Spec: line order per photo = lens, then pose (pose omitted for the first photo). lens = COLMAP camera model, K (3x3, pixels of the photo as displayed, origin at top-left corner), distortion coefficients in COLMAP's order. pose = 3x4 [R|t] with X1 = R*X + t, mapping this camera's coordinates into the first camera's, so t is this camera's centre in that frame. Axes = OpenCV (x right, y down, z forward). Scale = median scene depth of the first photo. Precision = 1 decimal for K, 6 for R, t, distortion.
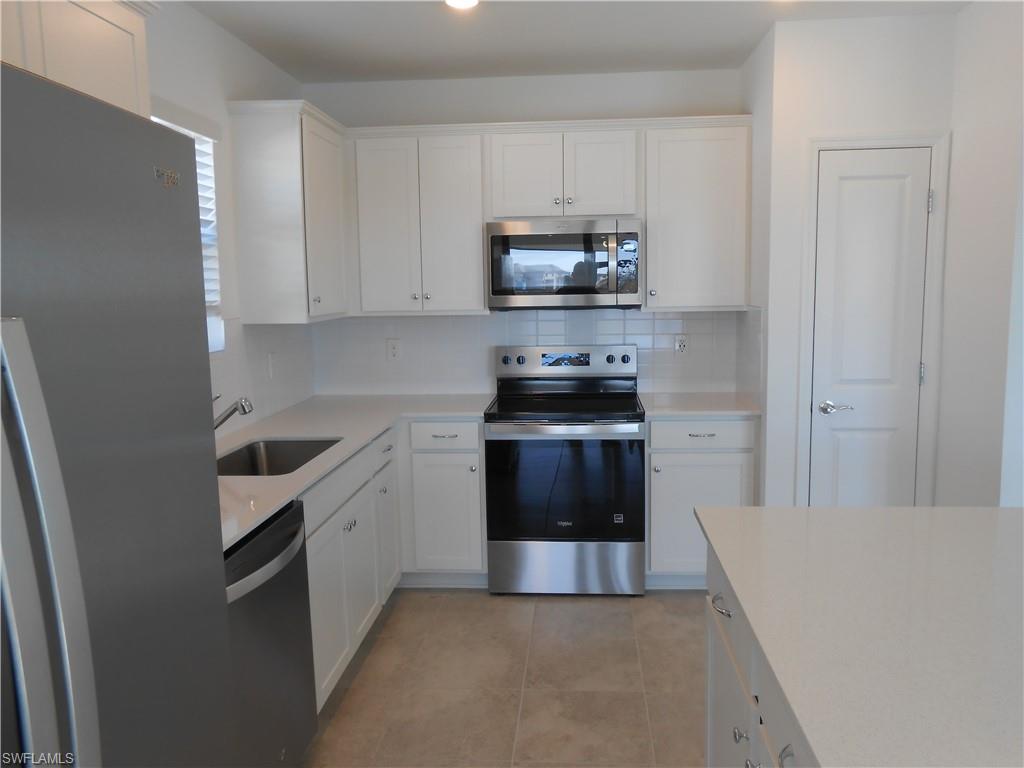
lens RADIAL K [[804.6, 0, 512.0], [0, 804.6, 384.0], [0, 0, 1]] dist [-0.032985, 0.059960]
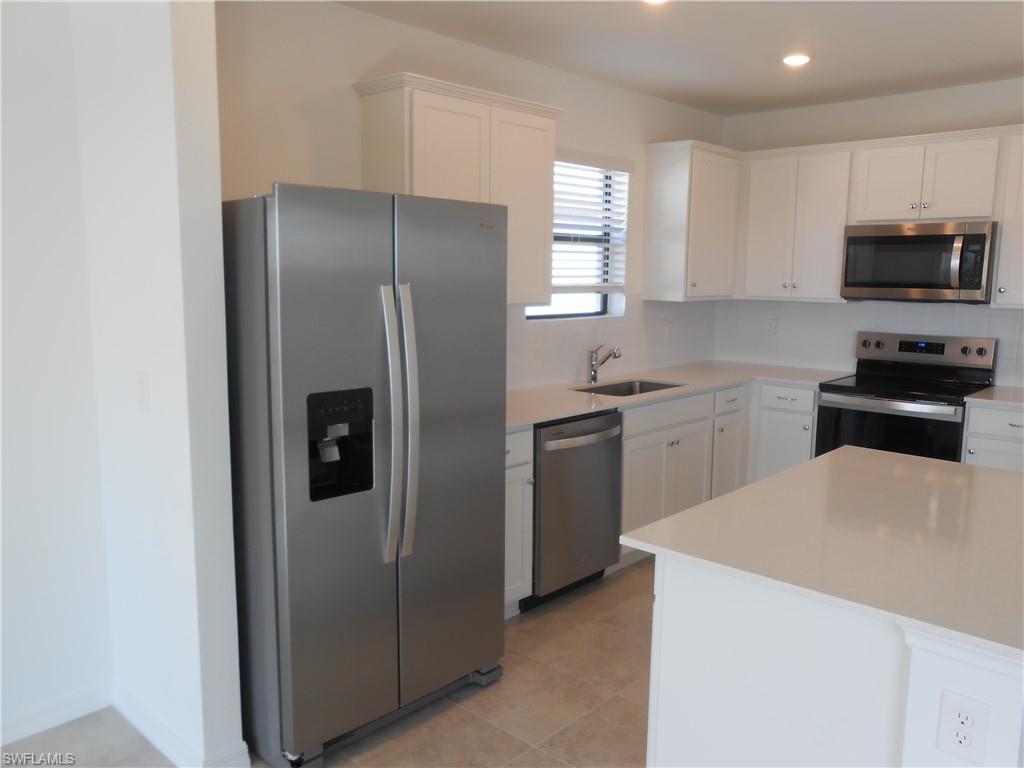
lens RADIAL K [[804.6, 0, 512.0], [0, 804.6, 384.0], [0, 0, 1]] dist [-0.032985, 0.059960]
pose [[0.781915, 0.112158, -0.613213, 0.343914], [-0.099401, 0.993528, 0.054971, 0.016638], [0.615410, 0.017972, 0.788003, -0.241178]]
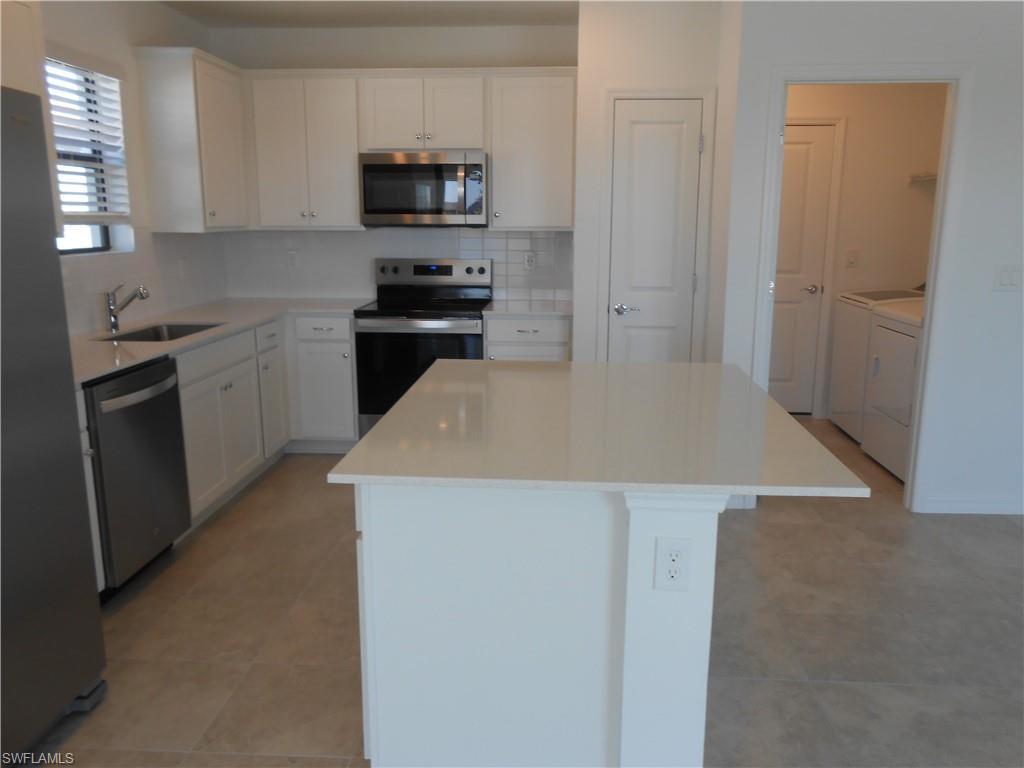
lens RADIAL K [[812.5, 0, 512.0], [0, 812.5, 384.0], [0, 0, 1]] dist [-0.021432, 0.057879]
pose [[0.999751, 0.018445, 0.012532, 0.193158], [-0.019403, 0.996509, 0.081197, 0.042635], [-0.010990, -0.081420, 0.996619, -0.252114]]
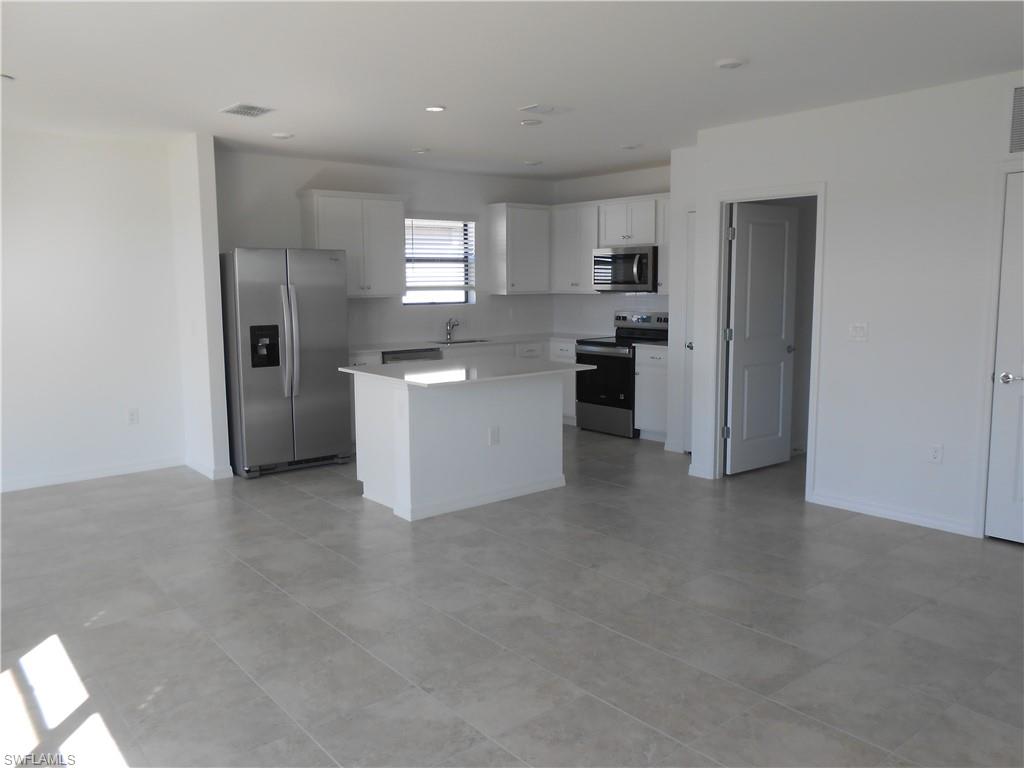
lens RADIAL K [[804.6, 0, 512.0], [0, 804.6, 384.0], [0, 0, 1]] dist [-0.032985, 0.059960]
pose [[0.695008, 0.104863, -0.711314, 1.361857], [-0.093417, 0.994092, 0.055275, 0.050151], [0.712908, 0.028032, 0.700698, -0.603721]]
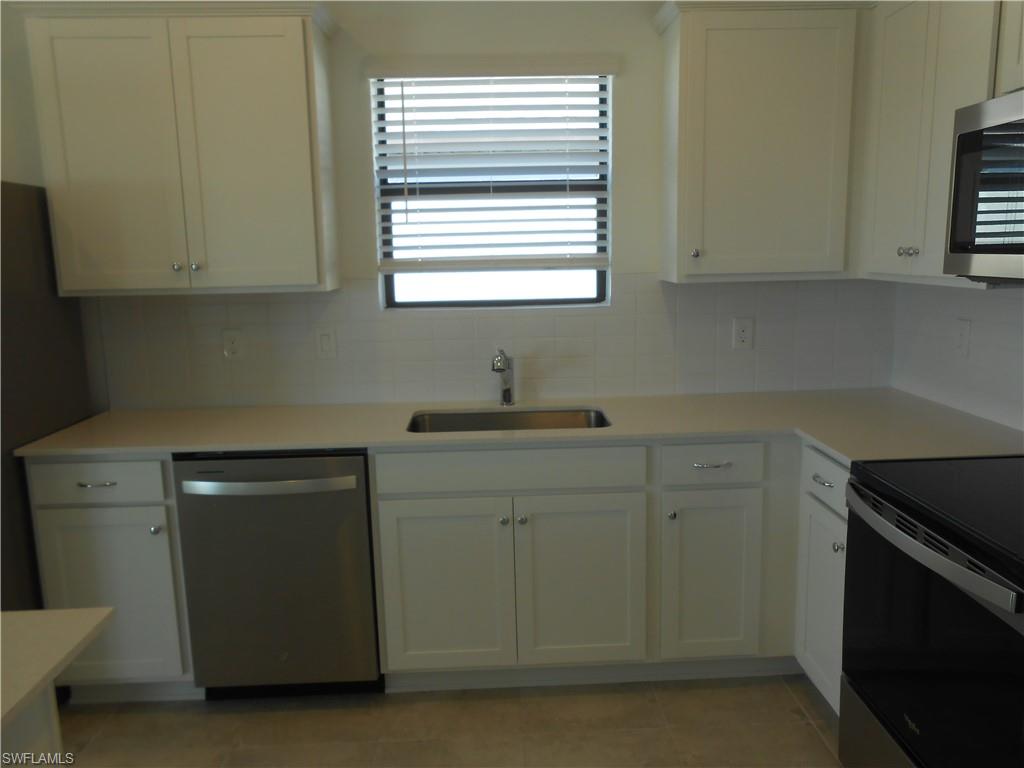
lens RADIAL K [[795.2, 0, 512.0], [0, 795.2, 384.0], [0, 0, 1]] dist [-0.036834, 0.060373]
pose [[0.116232, 0.184569, -0.975922, 0.470346], [-0.100670, 0.979711, 0.173296, -0.089651], [0.988107, 0.078103, 0.132454, 0.679062]]
